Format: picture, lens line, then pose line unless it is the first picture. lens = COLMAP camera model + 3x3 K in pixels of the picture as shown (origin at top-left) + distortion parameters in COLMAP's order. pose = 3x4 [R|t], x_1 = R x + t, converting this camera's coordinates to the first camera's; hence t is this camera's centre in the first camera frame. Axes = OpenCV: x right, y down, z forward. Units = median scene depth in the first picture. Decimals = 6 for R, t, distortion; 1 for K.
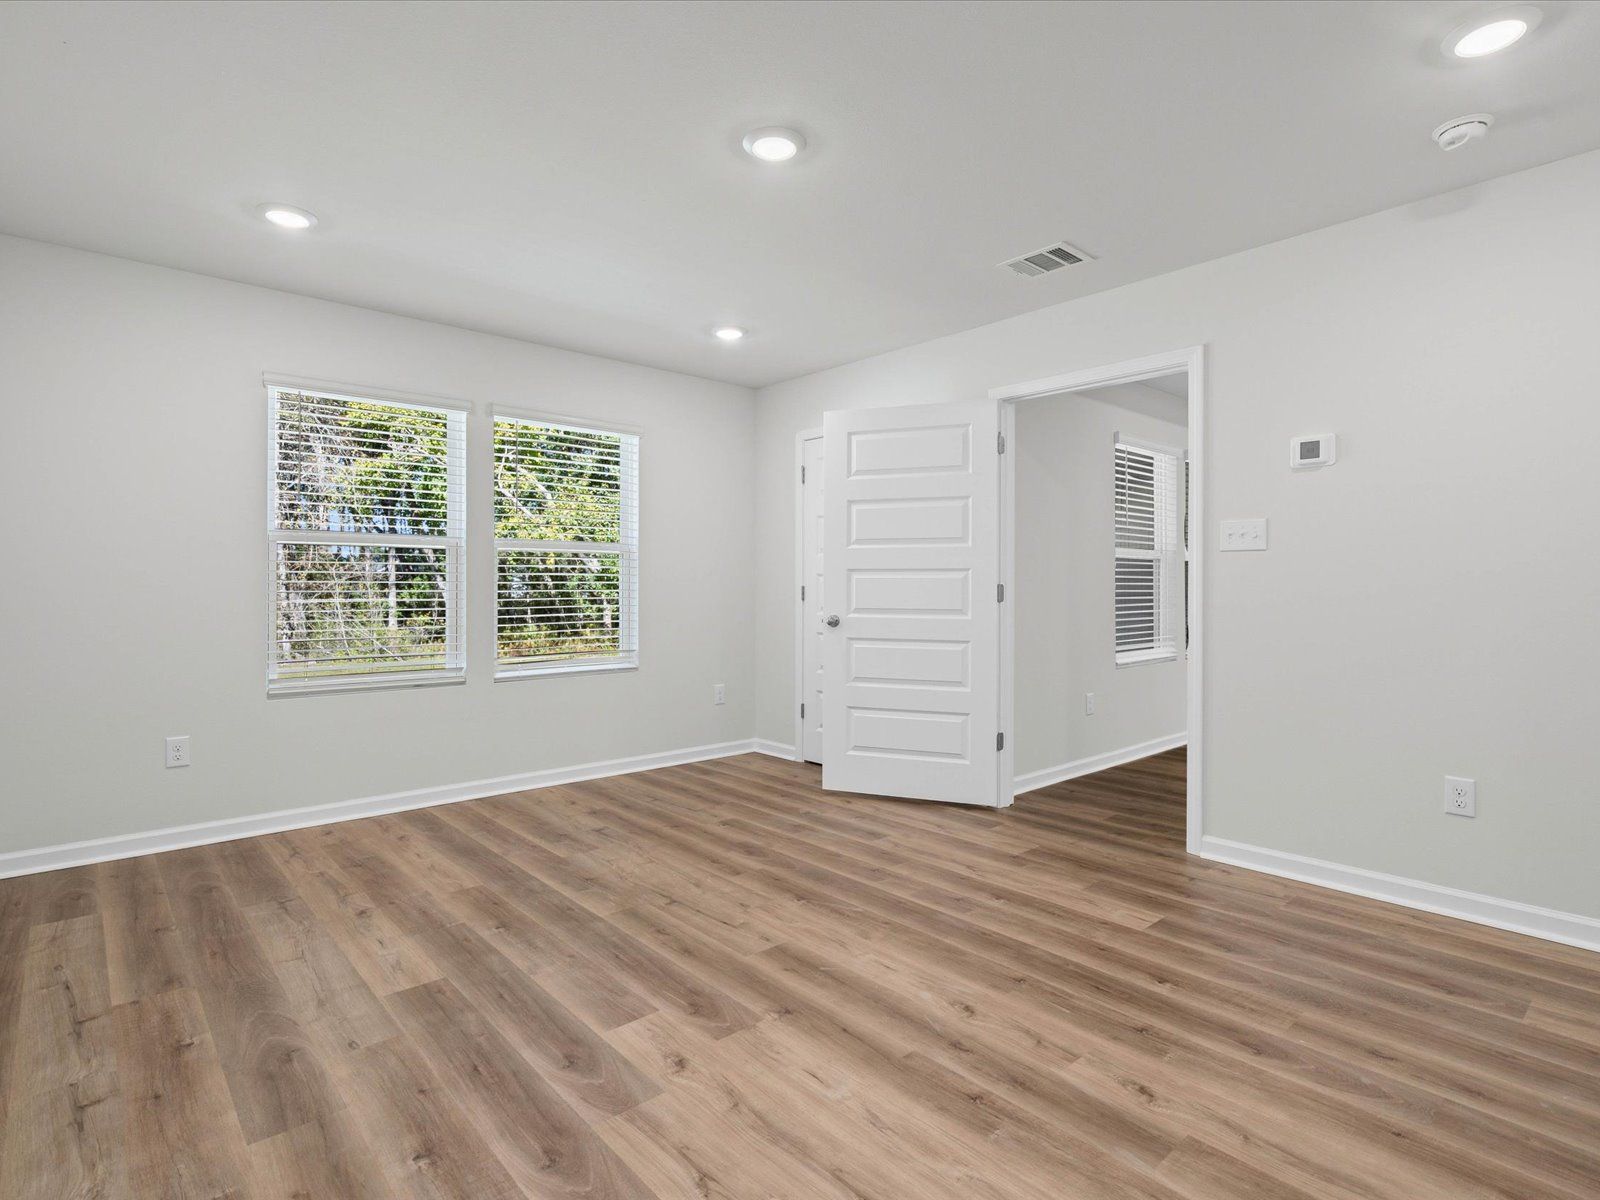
lens RADIAL K [[824.2, 0, 792.0], [0, 824.2, 594.8], [0, 0, 1]] dist [-0.006613, 0.000475]
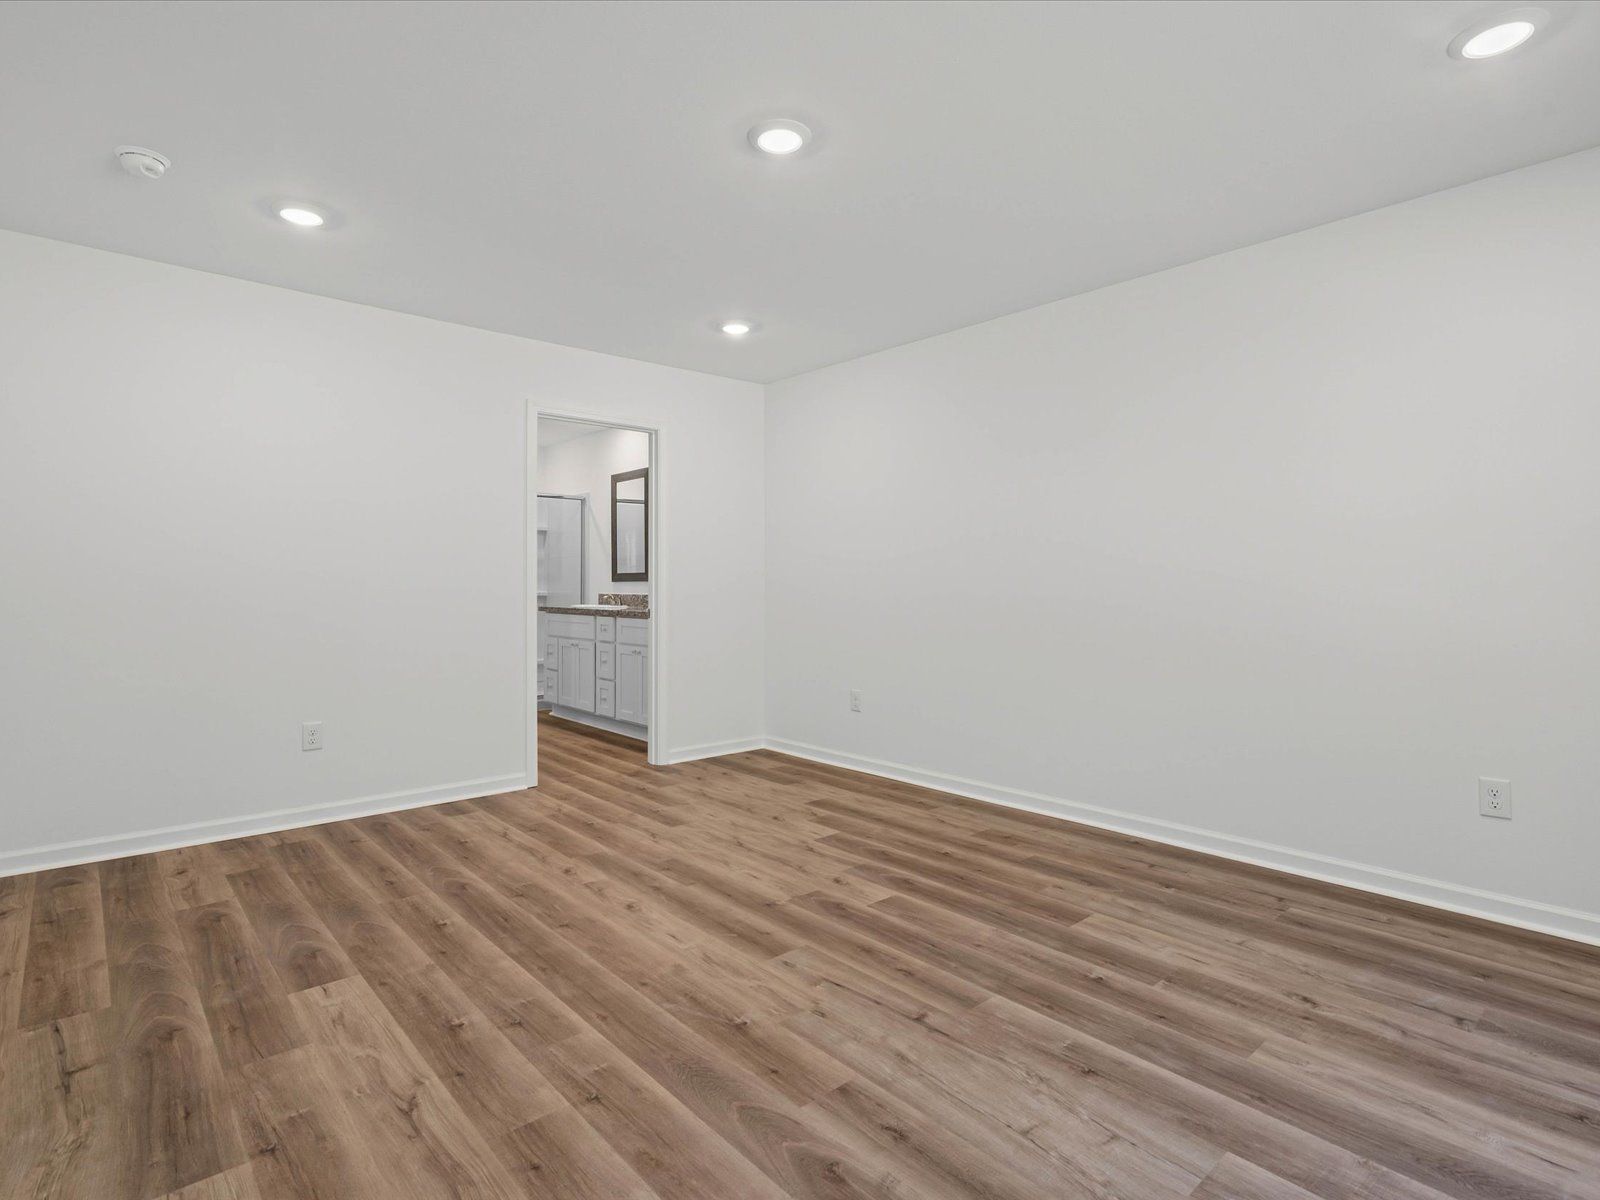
lens RADIAL K [[824.2, 0, 797.0], [0, 824.2, 594.9], [0, 0, 1]] dist [-0.006613, 0.000475]
pose [[-1.000000, -0.000888, -0.000023, -0.047929], [-0.000888, 0.999822, 0.018858, -0.014655], [0.000007, 0.018858, -0.999822, 2.213065]]
